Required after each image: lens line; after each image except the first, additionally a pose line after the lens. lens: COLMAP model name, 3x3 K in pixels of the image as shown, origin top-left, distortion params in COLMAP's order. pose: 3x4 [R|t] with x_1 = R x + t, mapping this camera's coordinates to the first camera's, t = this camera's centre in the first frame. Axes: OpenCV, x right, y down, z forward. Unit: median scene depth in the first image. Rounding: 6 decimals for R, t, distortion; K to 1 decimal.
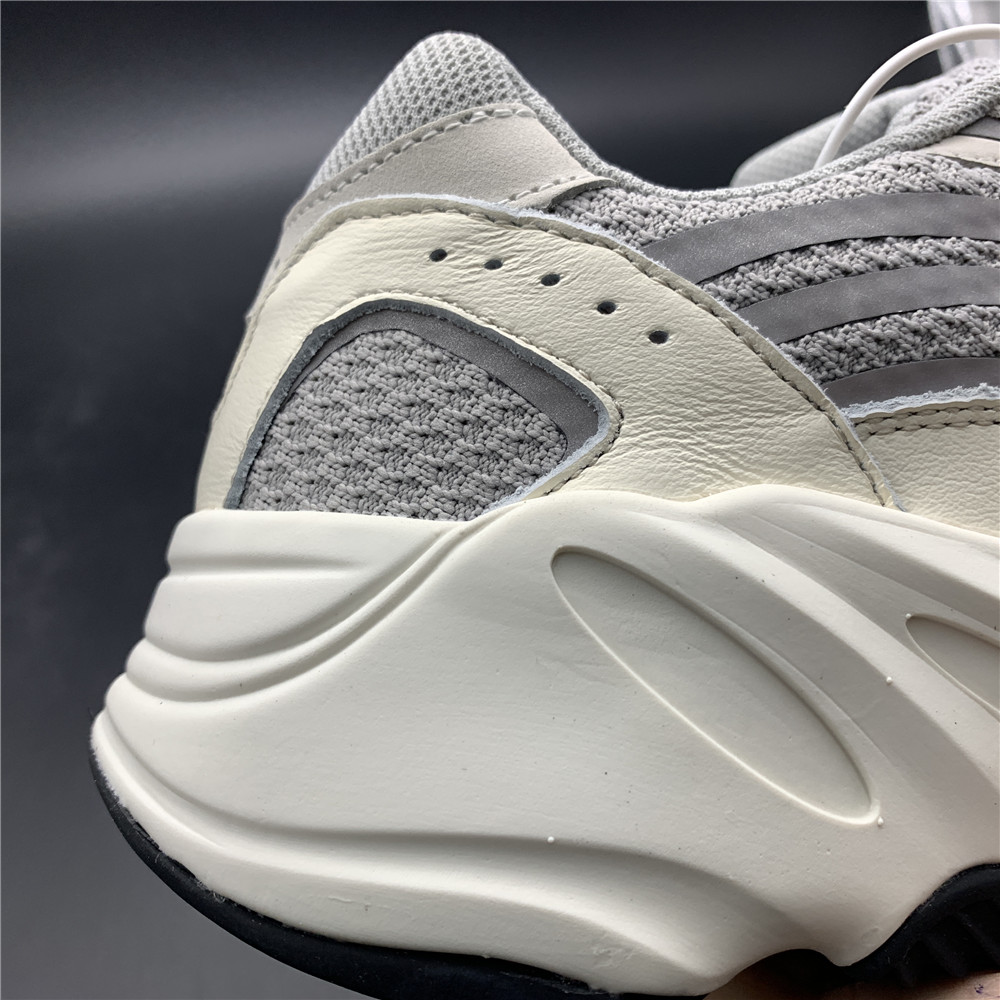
lens RADIAL K [[1009.7, 0, 493.6], [0, 1009.7, 507.6], [0, 0, 1]] dist [0.018327, 0.000000]
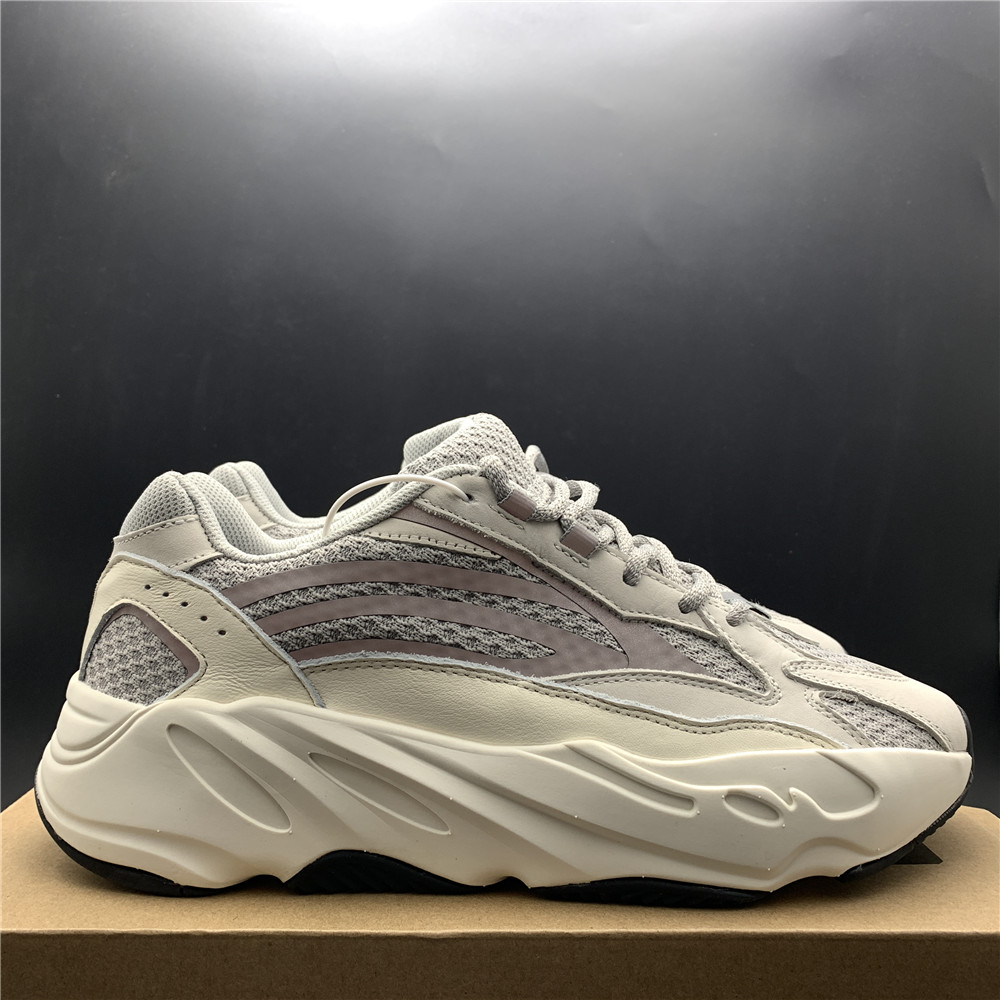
lens RADIAL K [[1009.7, 0, 476.2], [0, 1009.7, 507.8], [0, 0, 1]] dist [0.018327, 0.000000]
pose [[0.977556, 0.022680, -0.209450, 1.248283], [0.007382, 0.989890, 0.141644, -0.796390], [0.210545, -0.140011, 0.967506, -1.175406]]
